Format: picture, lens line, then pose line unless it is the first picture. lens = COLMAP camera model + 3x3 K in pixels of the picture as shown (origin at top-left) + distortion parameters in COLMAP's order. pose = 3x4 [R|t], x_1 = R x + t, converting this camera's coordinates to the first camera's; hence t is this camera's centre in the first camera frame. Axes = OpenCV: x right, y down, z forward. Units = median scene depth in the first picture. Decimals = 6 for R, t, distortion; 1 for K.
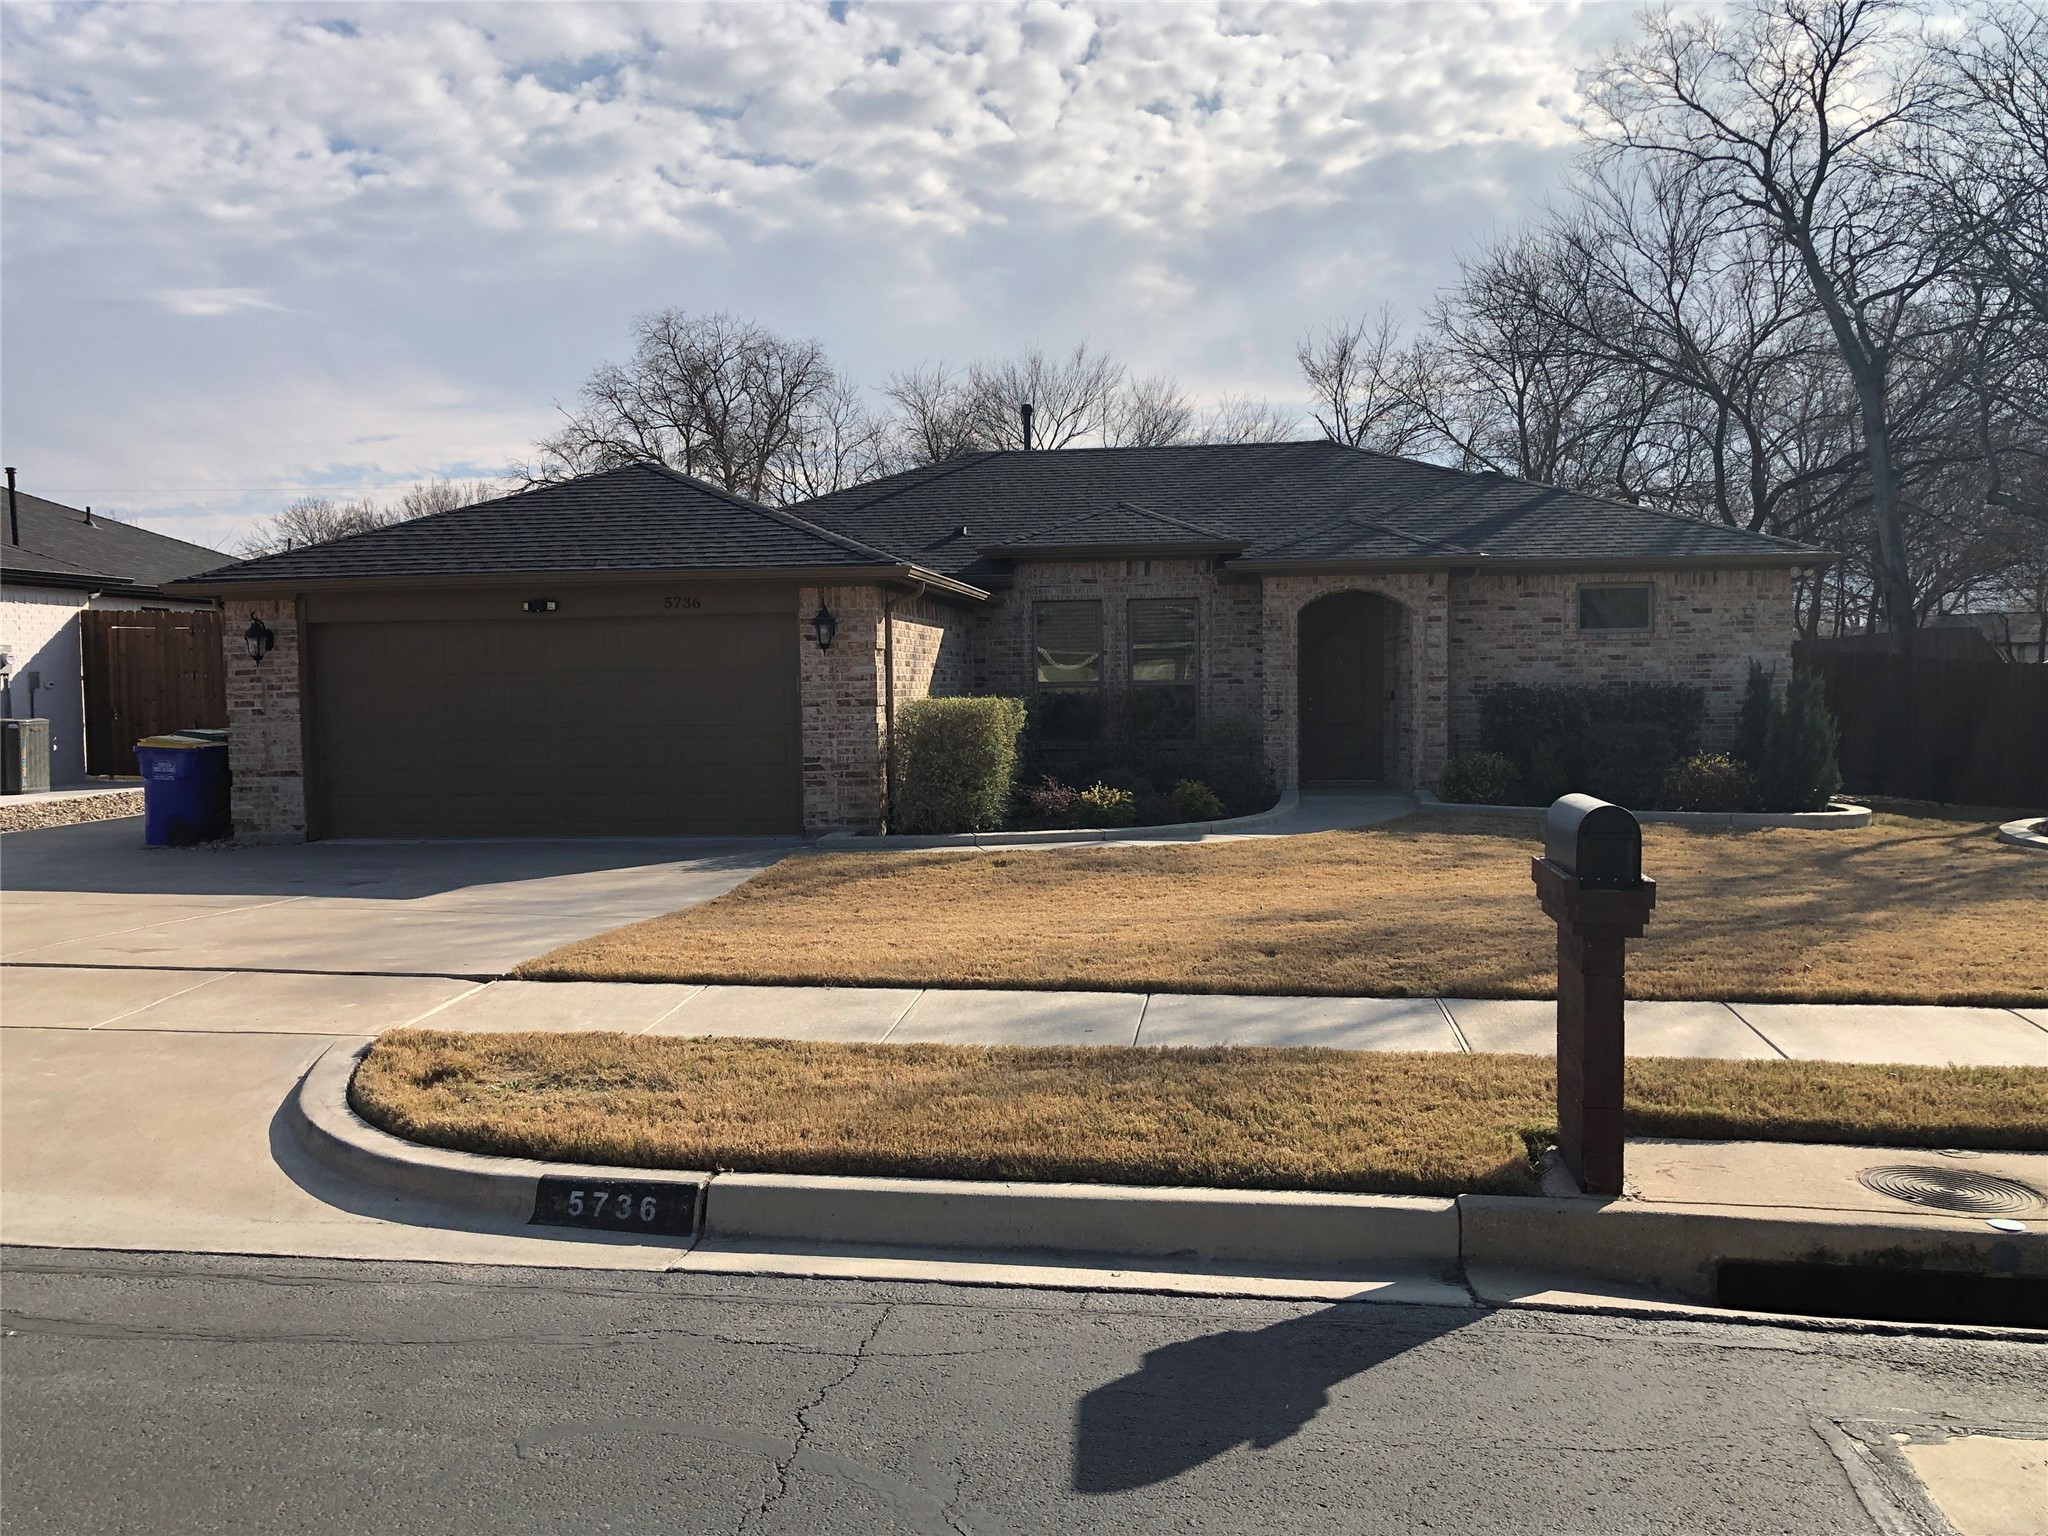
lens RADIAL K [[1769.7, 0, 1051.9], [0, 1769.7, 813.0], [0, 0, 1]] dist [0.135729, -0.402623]
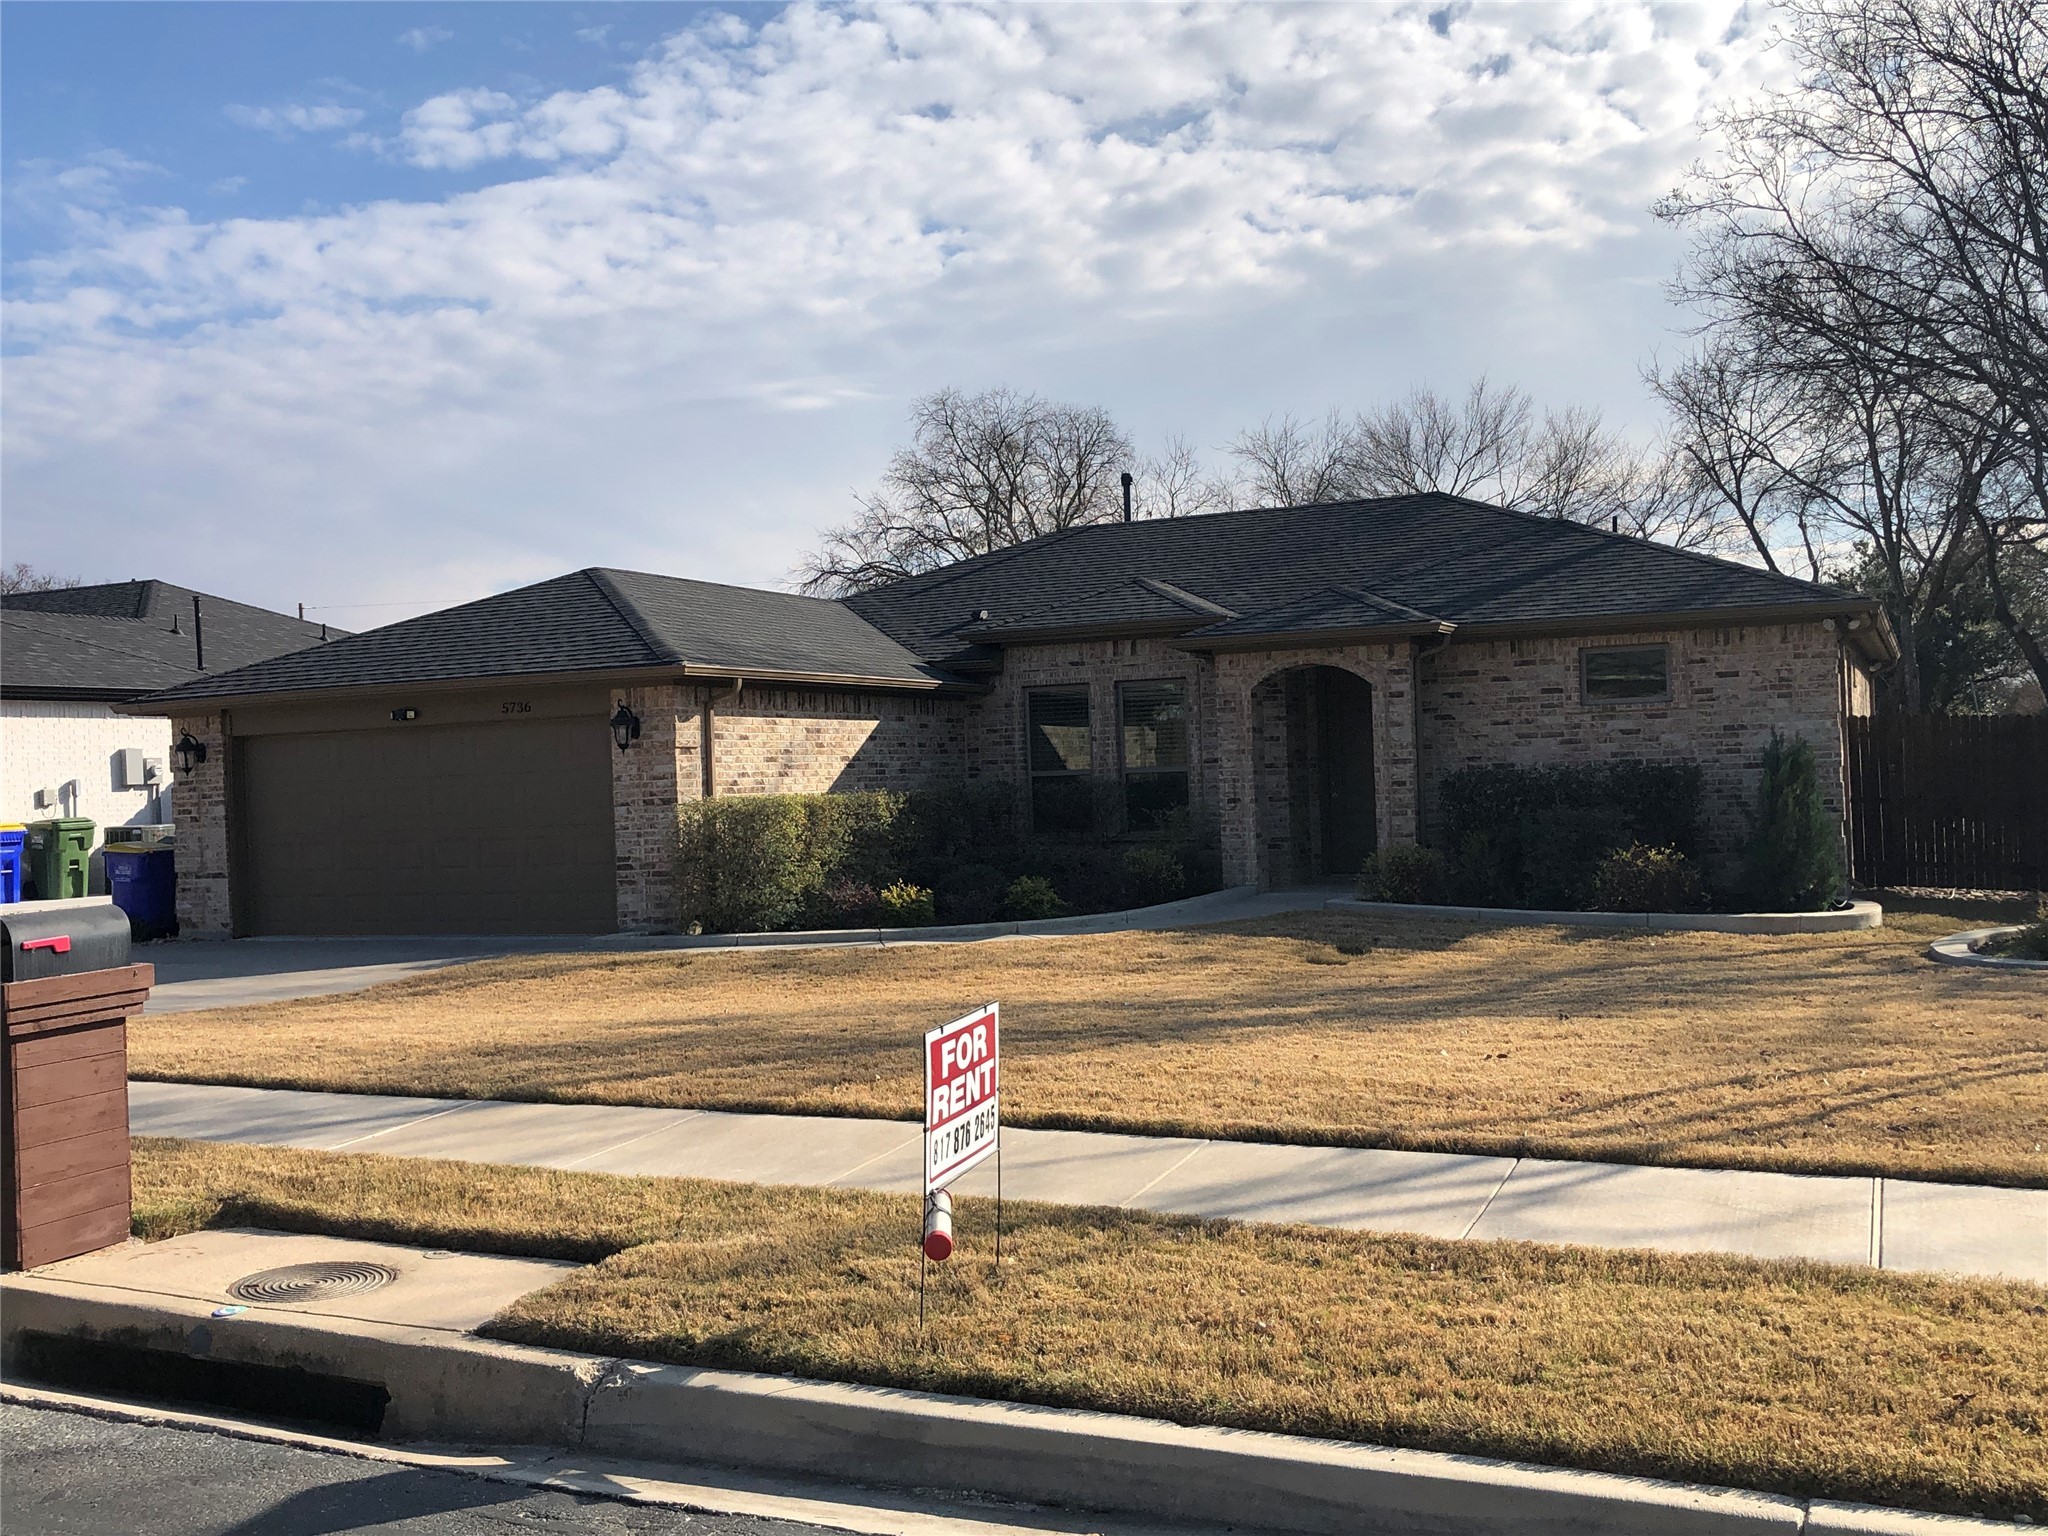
lens RADIAL K [[1969.8, 0, 1023.0], [0, 1969.8, 814.2], [0, 0, 1]] dist [0.114224, -0.281933]
pose [[0.950651, -0.013461, -0.309970, 0.338506], [-0.000919, 0.998932, -0.046199, -0.003161], [0.310261, 0.044204, 0.949623, 0.004992]]
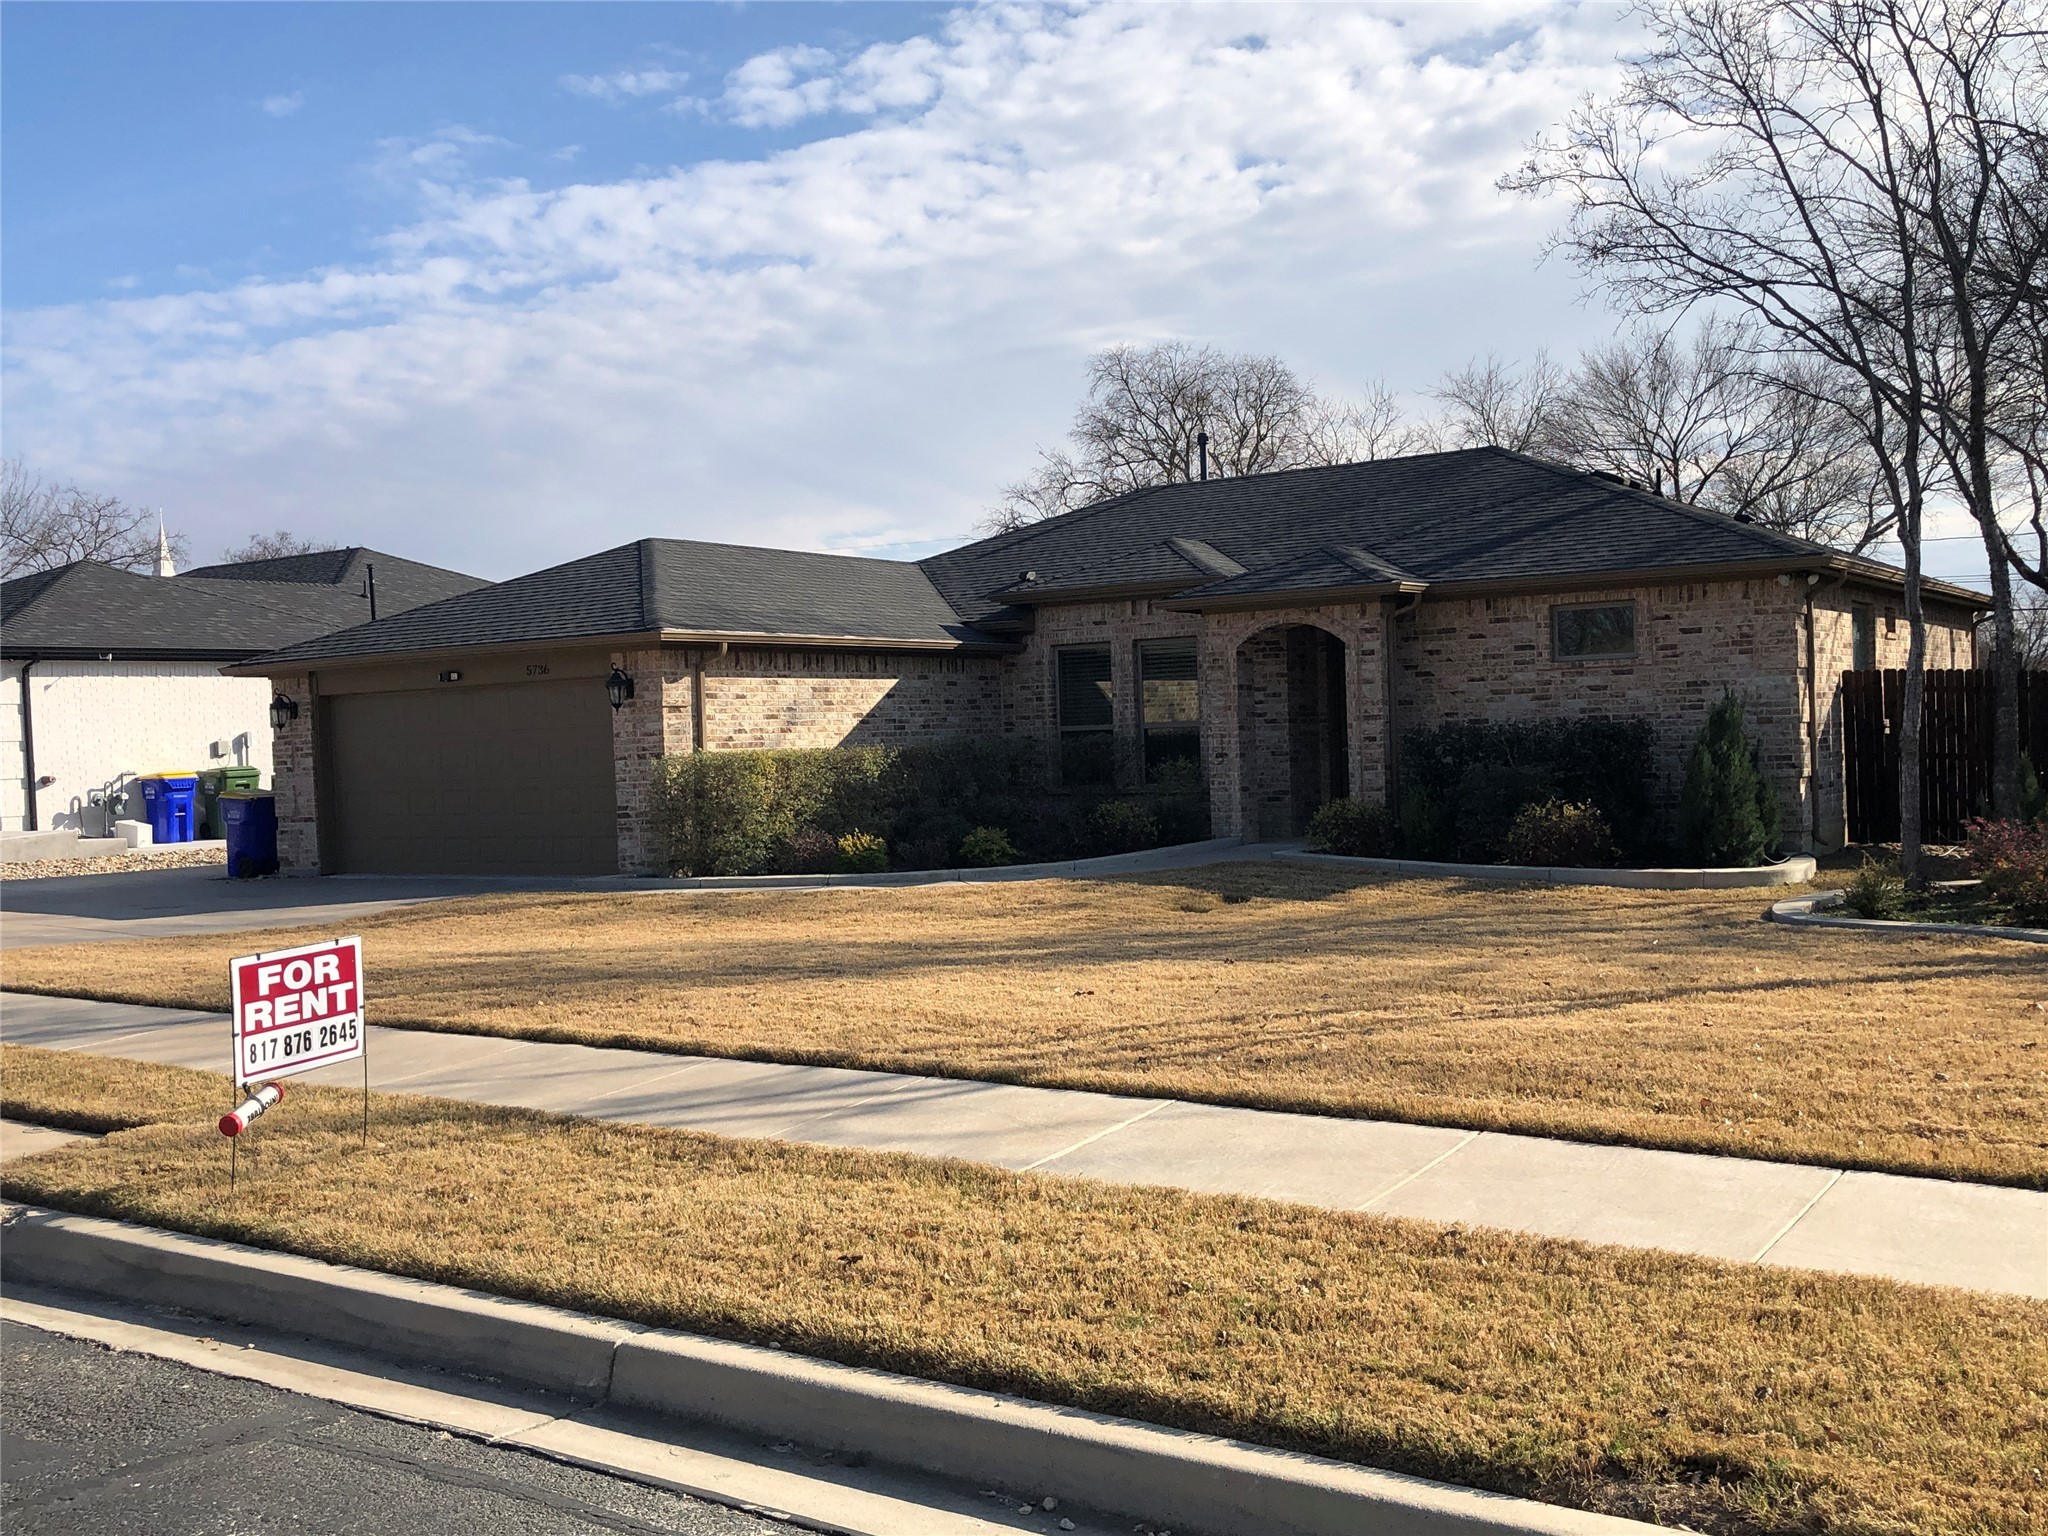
lens RADIAL K [[1959.6, 0, 1022.0], [0, 1959.6, 835.5], [0, 0, 1]] dist [0.126929, -0.300541]
pose [[0.891043, 0.006343, -0.453875, 0.509936], [-0.010515, 0.999922, -0.006667, -0.005951], [0.453797, 0.010713, 0.891041, 0.016215]]
